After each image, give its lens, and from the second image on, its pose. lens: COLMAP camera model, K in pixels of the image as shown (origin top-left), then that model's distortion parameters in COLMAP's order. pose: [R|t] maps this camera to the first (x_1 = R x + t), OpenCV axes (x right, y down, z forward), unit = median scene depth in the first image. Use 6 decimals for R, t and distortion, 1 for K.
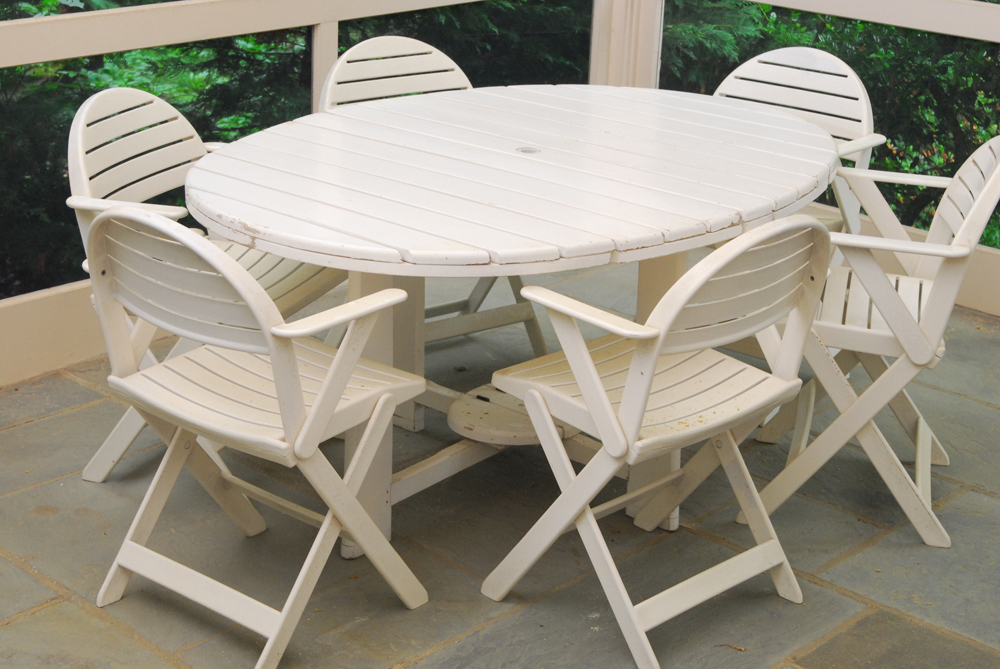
lens RADIAL K [[1866.1, 0, 500.0], [0, 1866.1, 334.5], [0, 0, 1]] dist [0.059873, 0.106425]
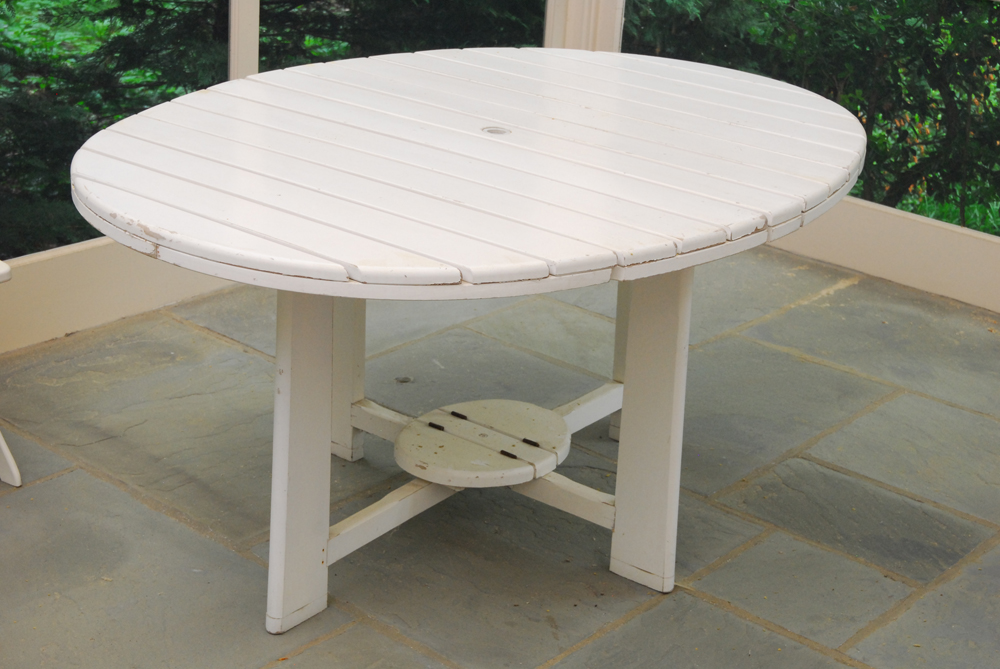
lens RADIAL K [[1791.8, 0, 500.0], [0, 1791.8, 334.5], [0, 0, 1]] dist [0.050944, 0.246549]
pose [[0.998583, 0.004983, 0.052990, -0.024626], [-0.006793, 0.999398, 0.034026, -0.036084], [-0.052789, -0.034337, 0.998015, 0.211229]]
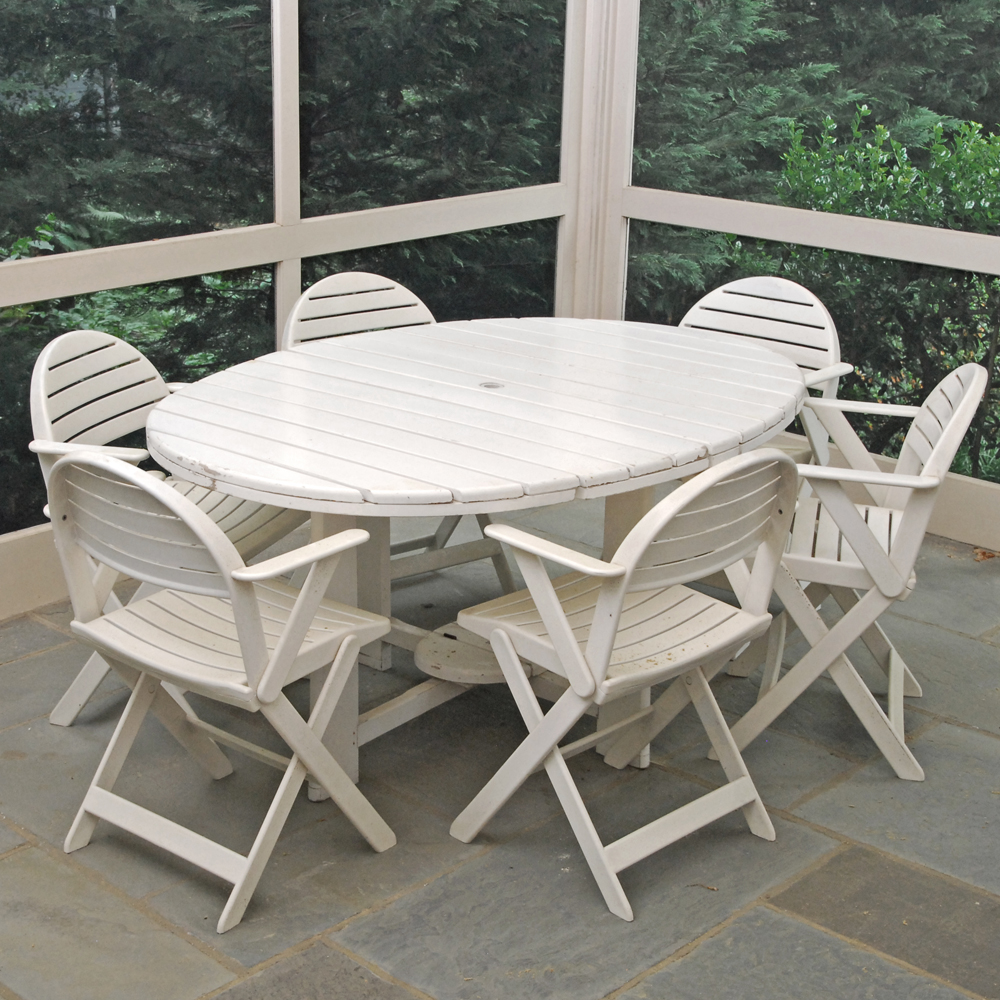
lens RADIAL K [[1855.9, 0, 436.3], [0, 1855.9, 552.9], [0, 0, 1]] dist [-0.033779, -0.005602]
pose [[0.999658, -0.015262, -0.021217, 0.005423], [0.015167, 0.999874, -0.004622, -0.005870], [0.021285, 0.004299, 0.999764, 0.017462]]
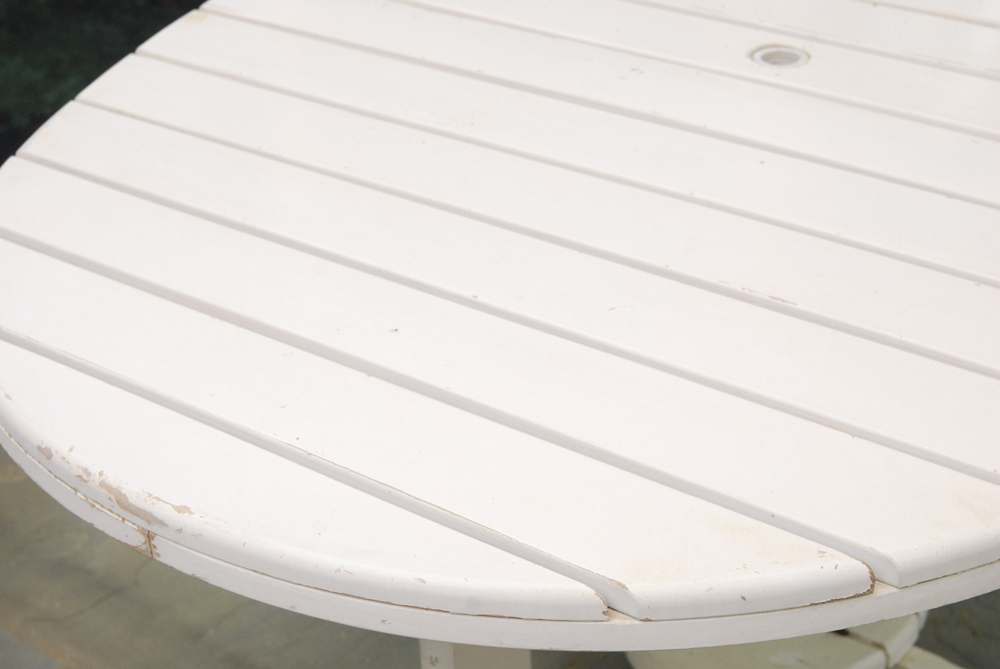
lens RADIAL K [[2029.5, 0, 500.0], [0, 2029.5, 334.5], [0, 0, 1]] dist [0.069671, -0.025339]
pose [[0.994489, -0.104037, 0.013000, -0.060521], [0.099655, 0.976487, 0.191157, -0.135030], [-0.032581, -0.188808, 0.981473, 0.561752]]
